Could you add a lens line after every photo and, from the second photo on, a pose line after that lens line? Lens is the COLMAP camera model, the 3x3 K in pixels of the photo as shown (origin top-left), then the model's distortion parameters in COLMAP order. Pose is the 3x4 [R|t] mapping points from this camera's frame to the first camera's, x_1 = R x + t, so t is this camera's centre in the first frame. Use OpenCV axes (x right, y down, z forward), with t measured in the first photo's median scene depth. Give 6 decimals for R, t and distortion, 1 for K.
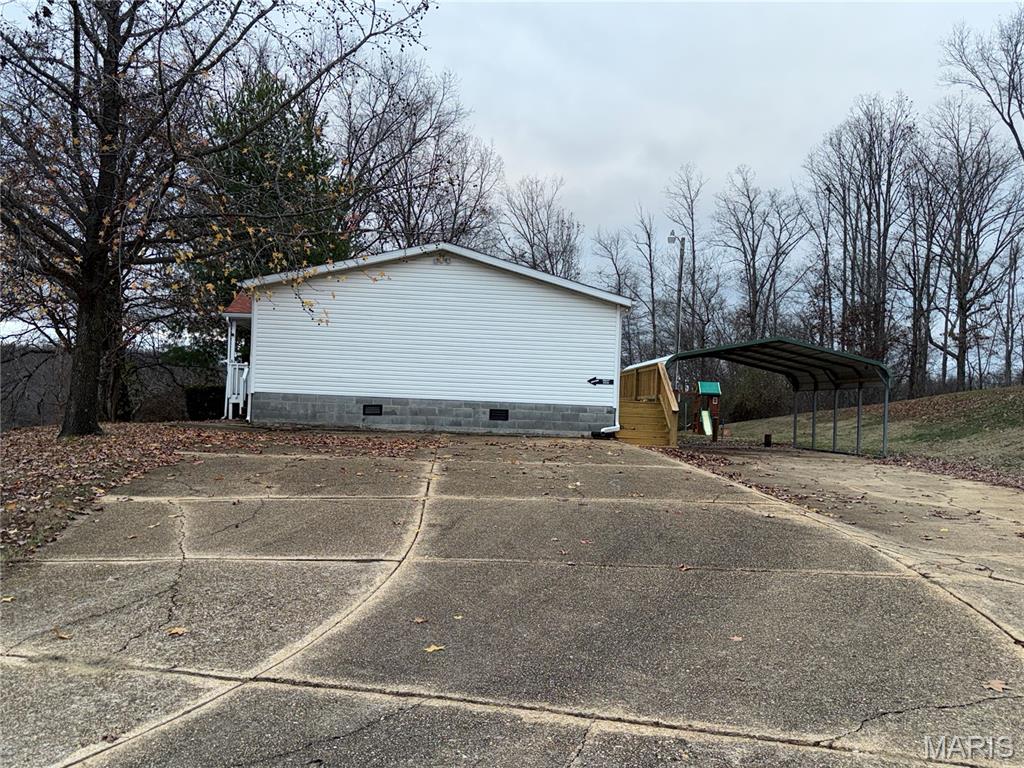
lens RADIAL K [[961.6, 0, 507.1], [0, 961.6, 383.7], [0, 0, 1]] dist [0.049617, 0.000000]
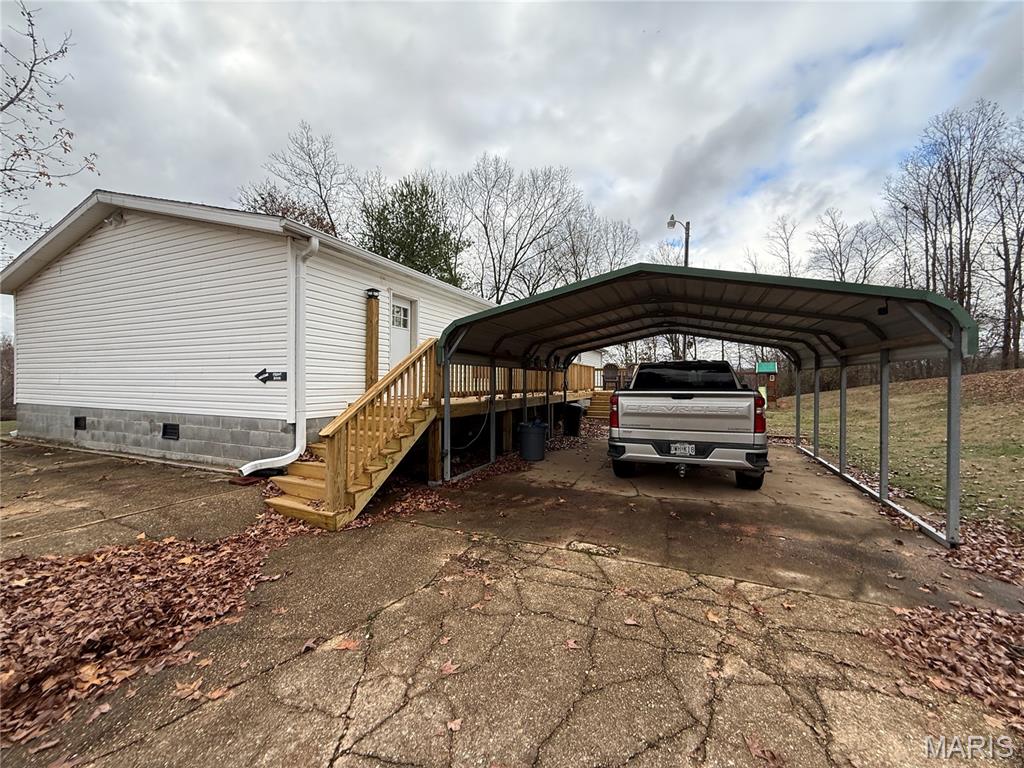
lens RADIAL K [[412.0, 0, 512.7], [0, 412.0, 385.2], [0, 0, 1]] dist [0.001508, 0.000039]
pose [[0.892204, -0.028062, -0.450760, 0.335413], [0.042630, 0.998844, 0.022195, 0.003829], [0.449616, -0.039018, 0.892369, 0.844473]]
